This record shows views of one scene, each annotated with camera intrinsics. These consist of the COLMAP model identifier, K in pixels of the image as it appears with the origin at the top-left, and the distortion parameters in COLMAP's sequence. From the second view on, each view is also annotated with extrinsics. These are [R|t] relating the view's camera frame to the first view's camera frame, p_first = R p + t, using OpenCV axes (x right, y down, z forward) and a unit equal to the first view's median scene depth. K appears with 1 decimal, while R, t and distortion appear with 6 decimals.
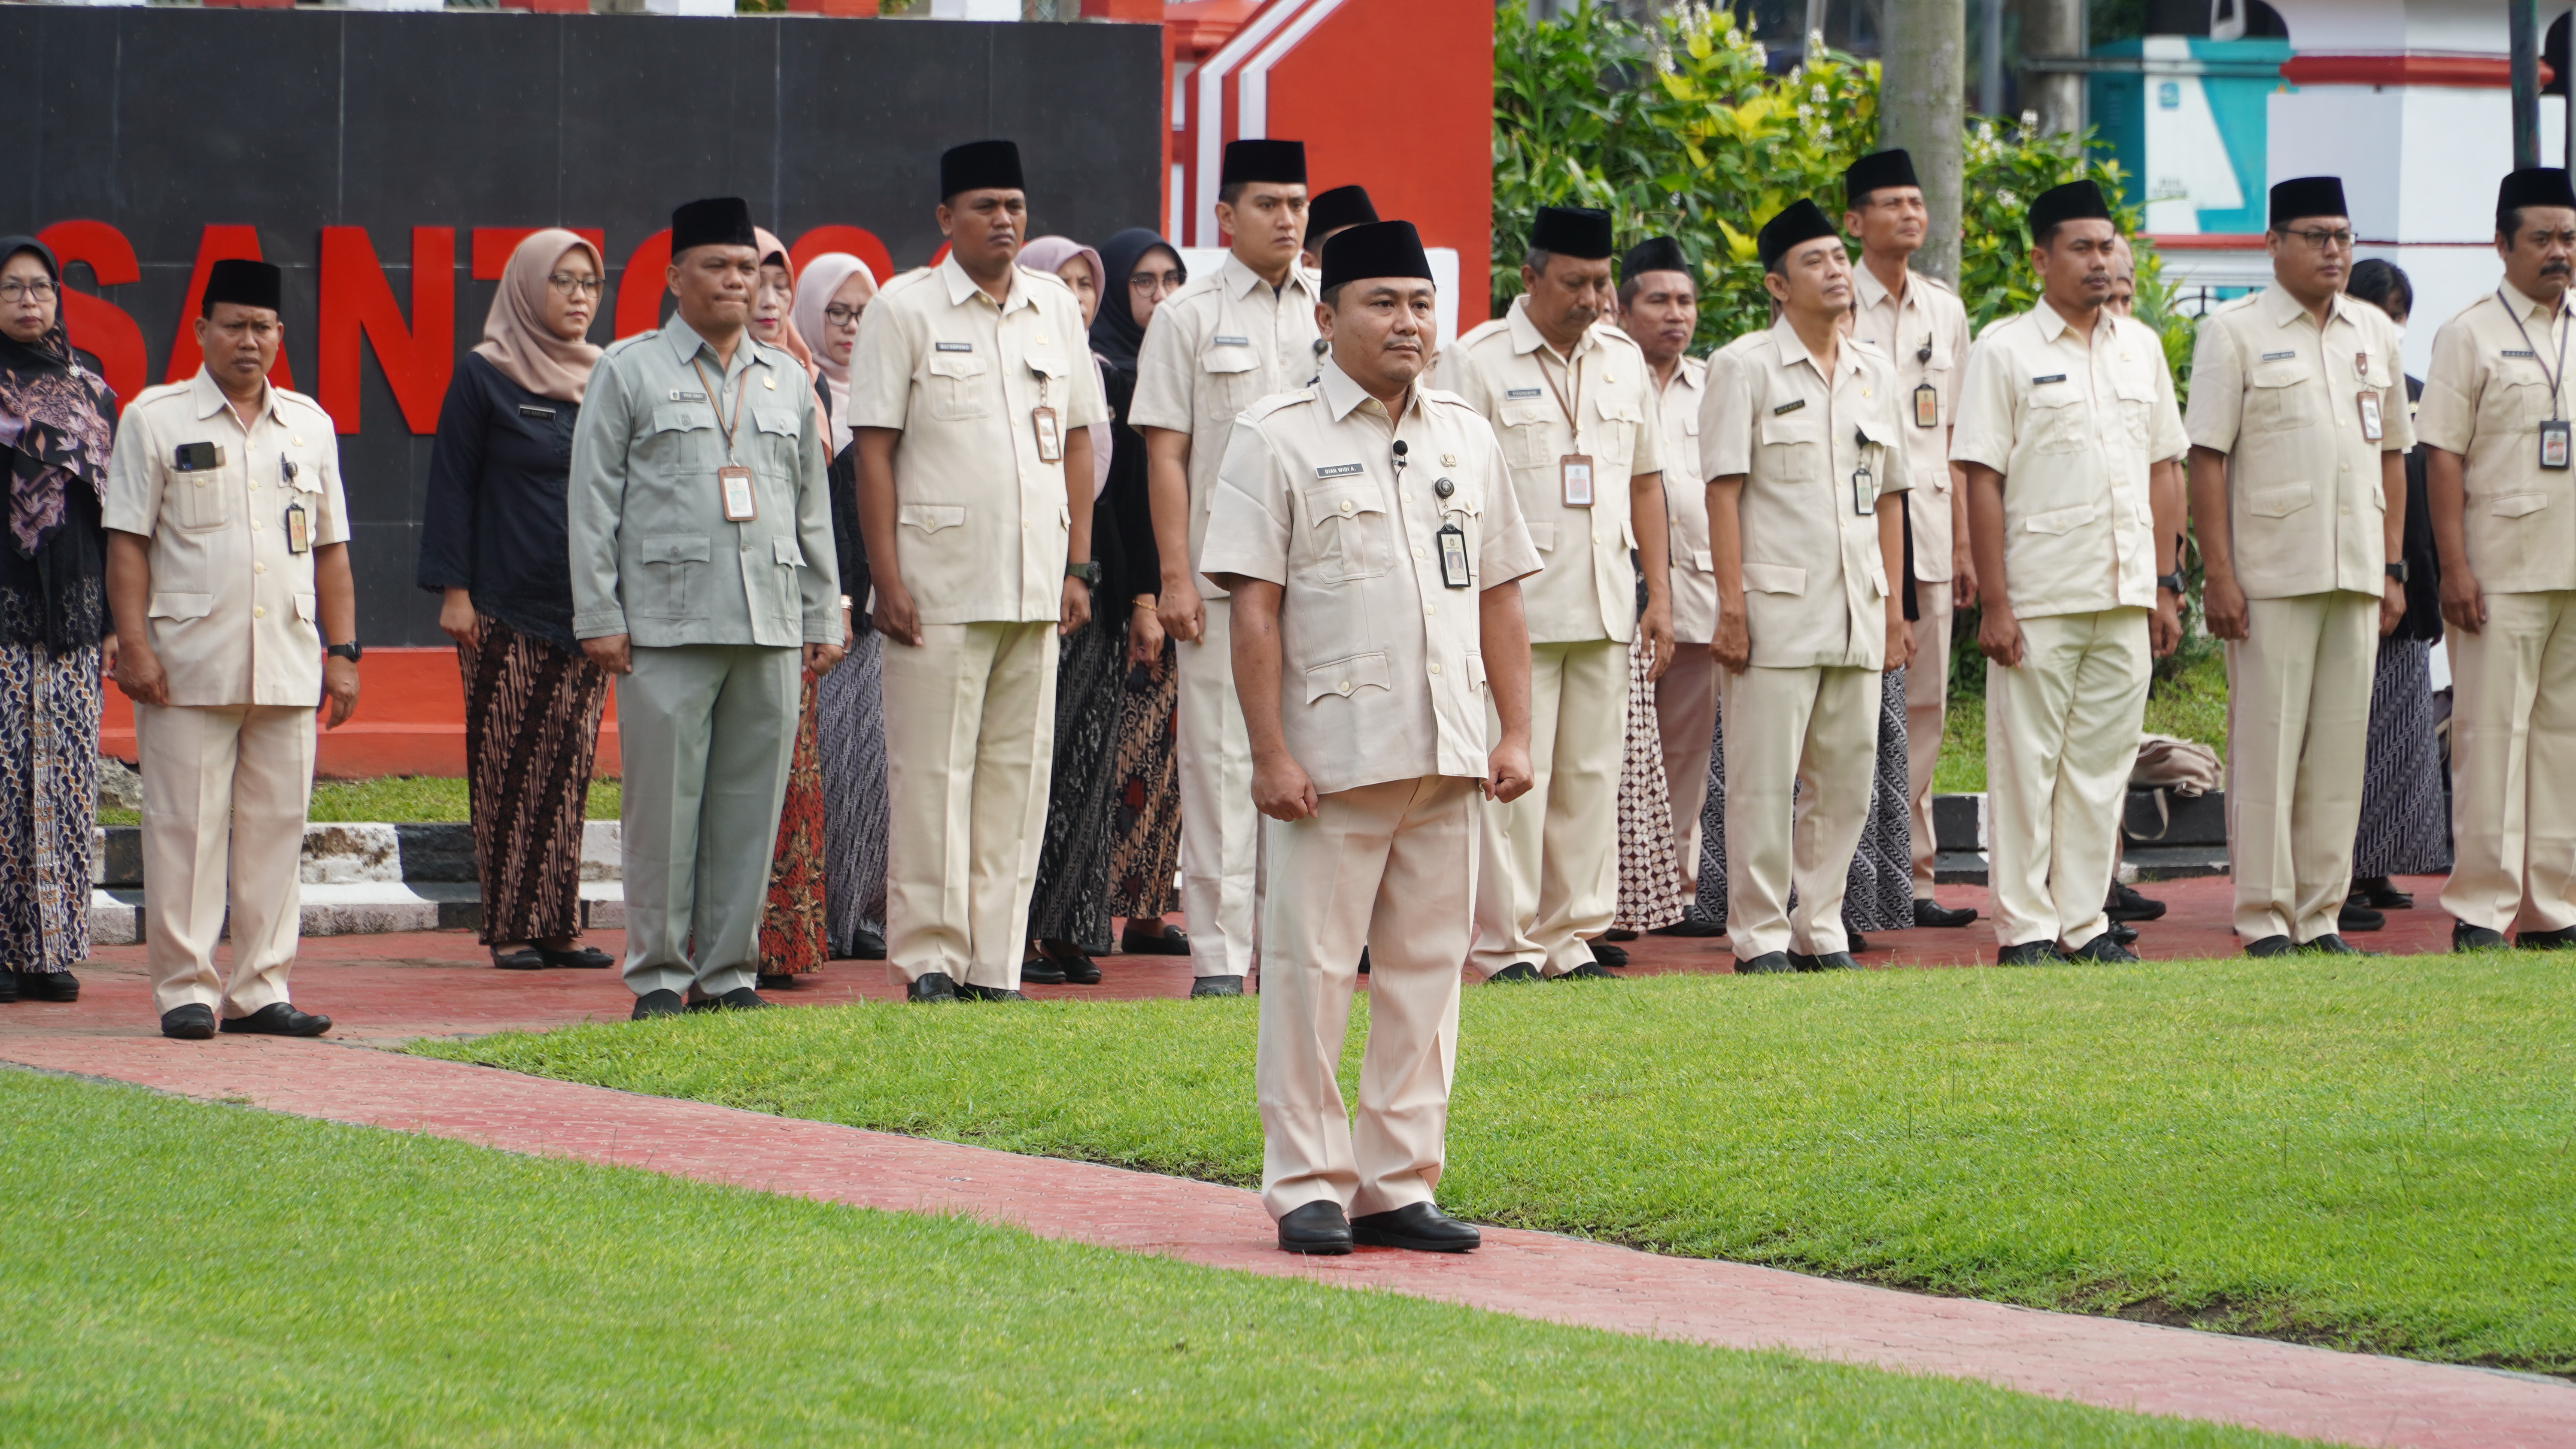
lens RADIAL K [[11896.5, 0, 1288.0], [0, 11896.5, 724.5], [0, 0, 1]] dist [-0.052812, -4.341837]
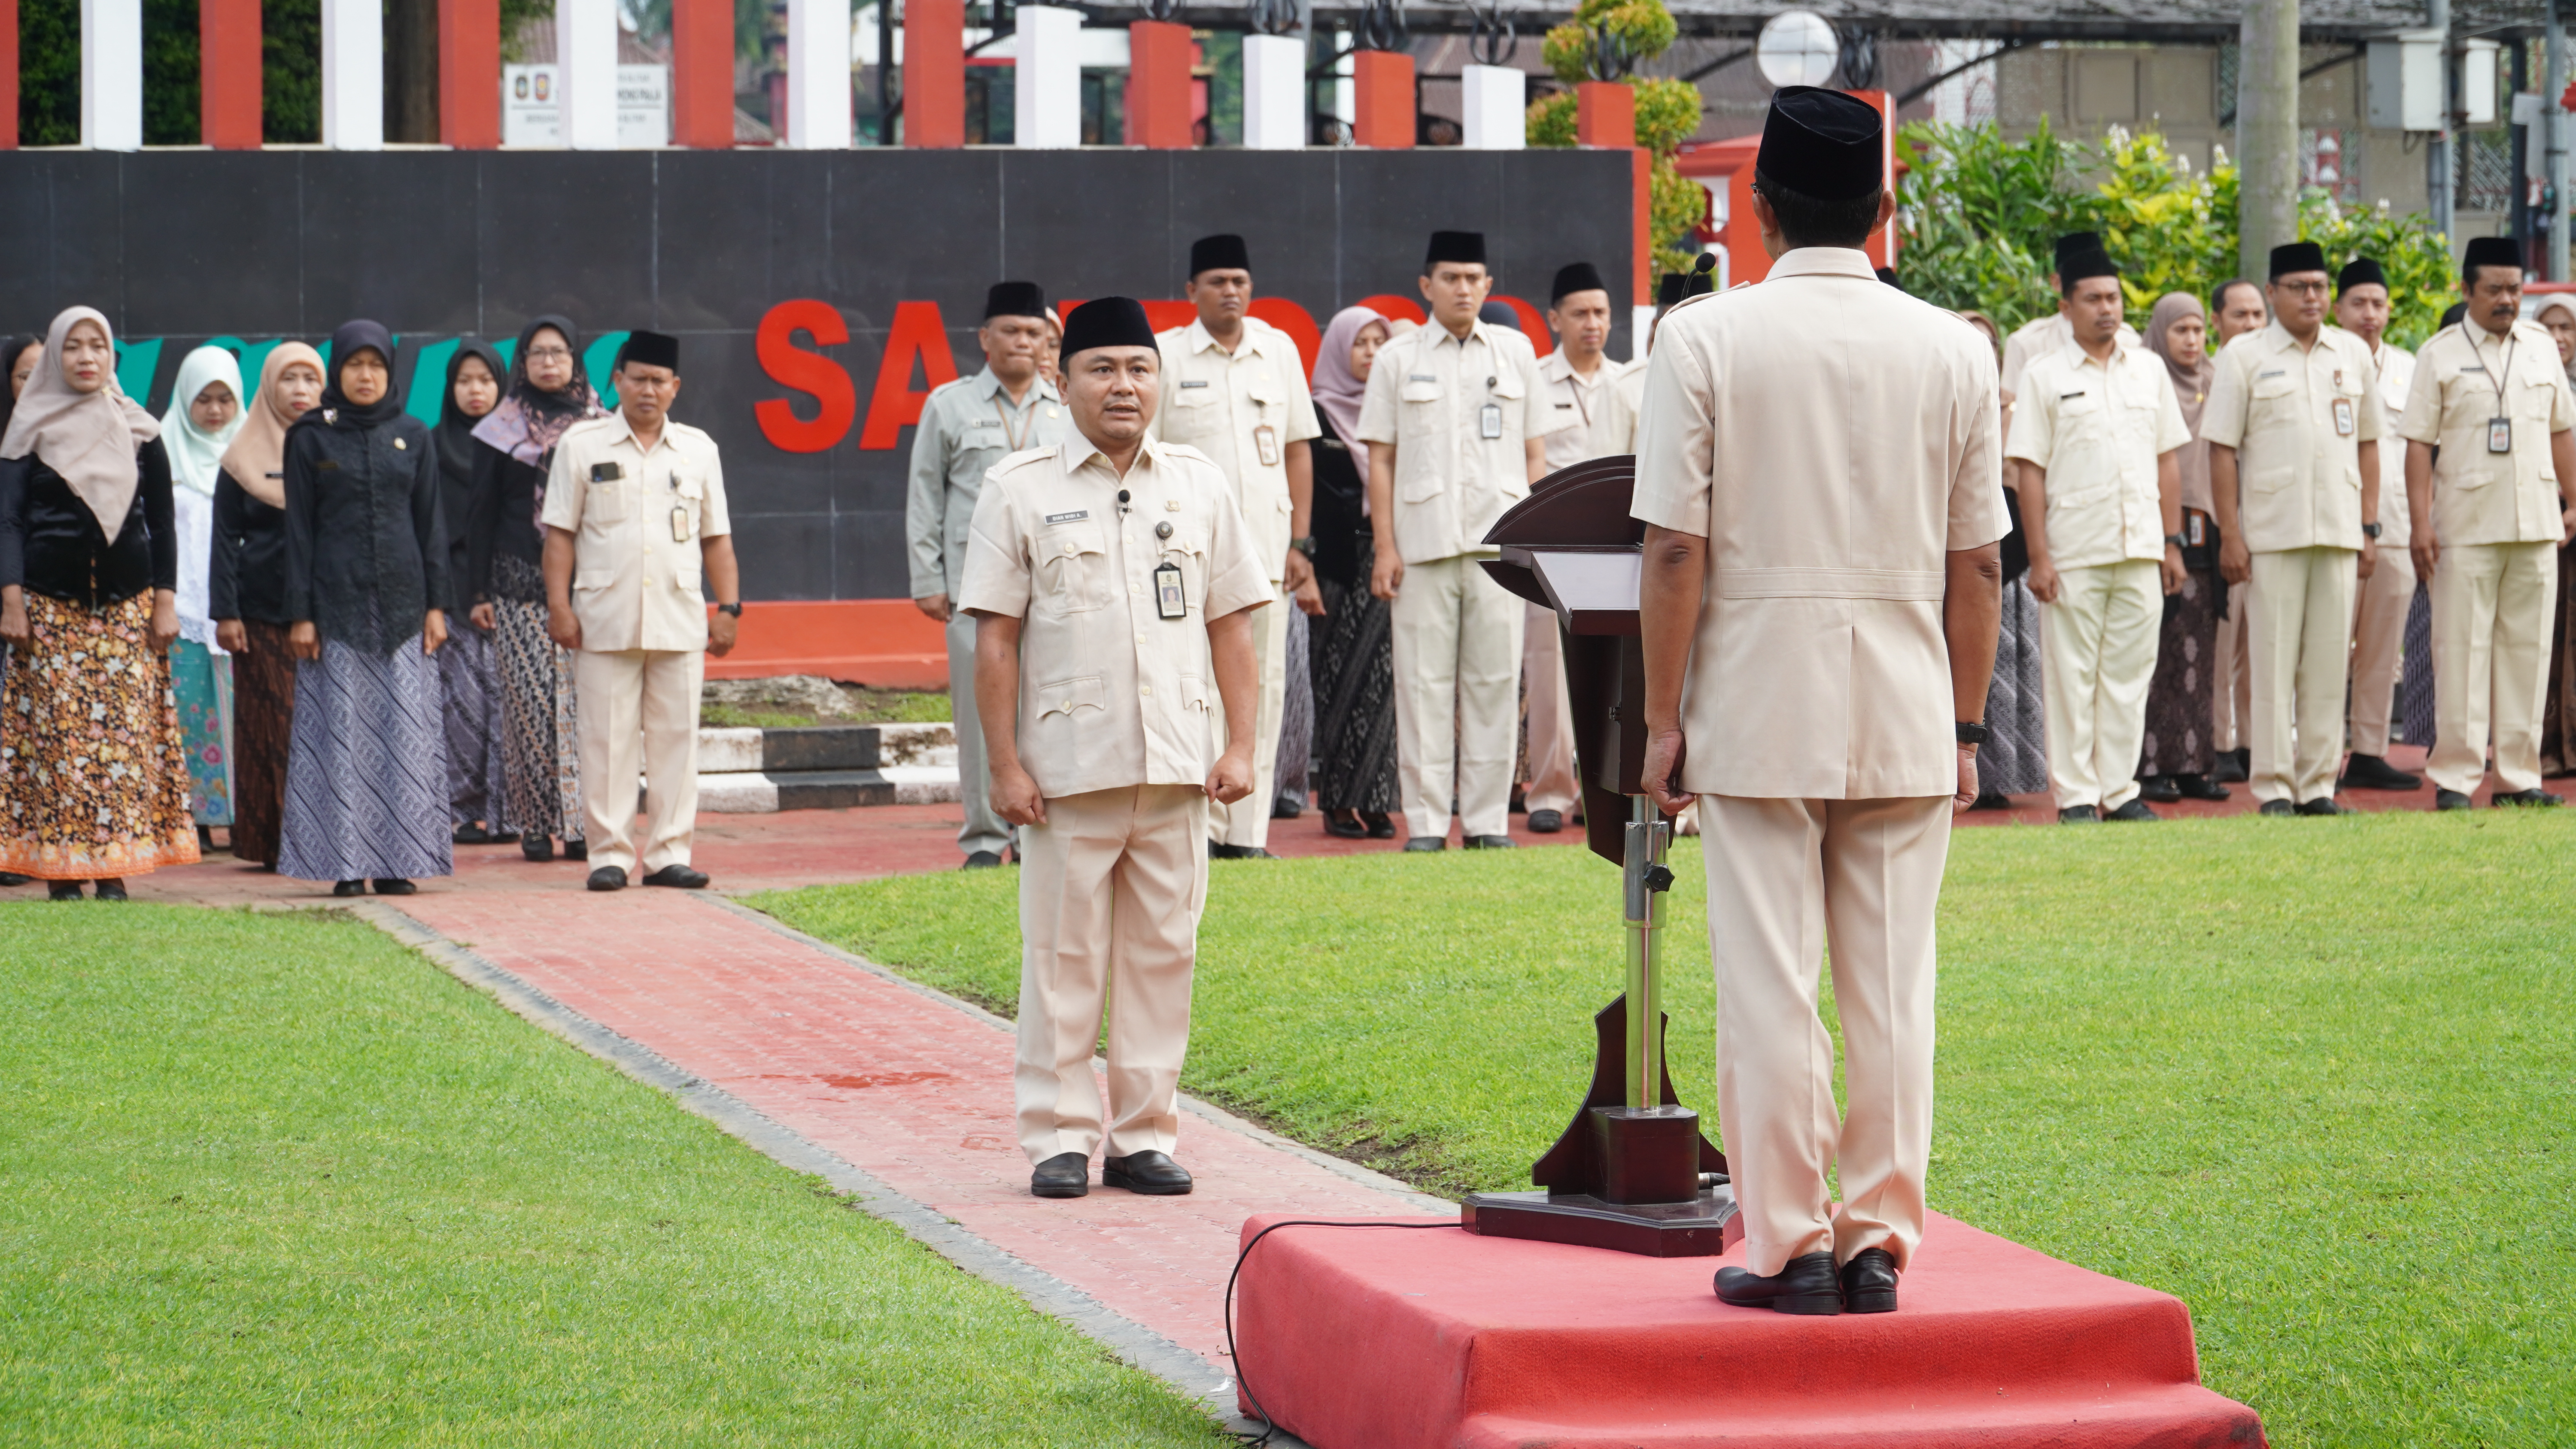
lens RADIAL K [[7732.1, 0, 1288.0], [0, 7732.1, 724.5], [0, 0, 1]] dist [-0.528621, 18.236219]
pose [[0.986110, -0.008199, -0.165894, 0.121494], [0.010454, 0.999864, 0.012723, -0.003287], [0.165767, -0.014281, 0.986062, 0.108867]]
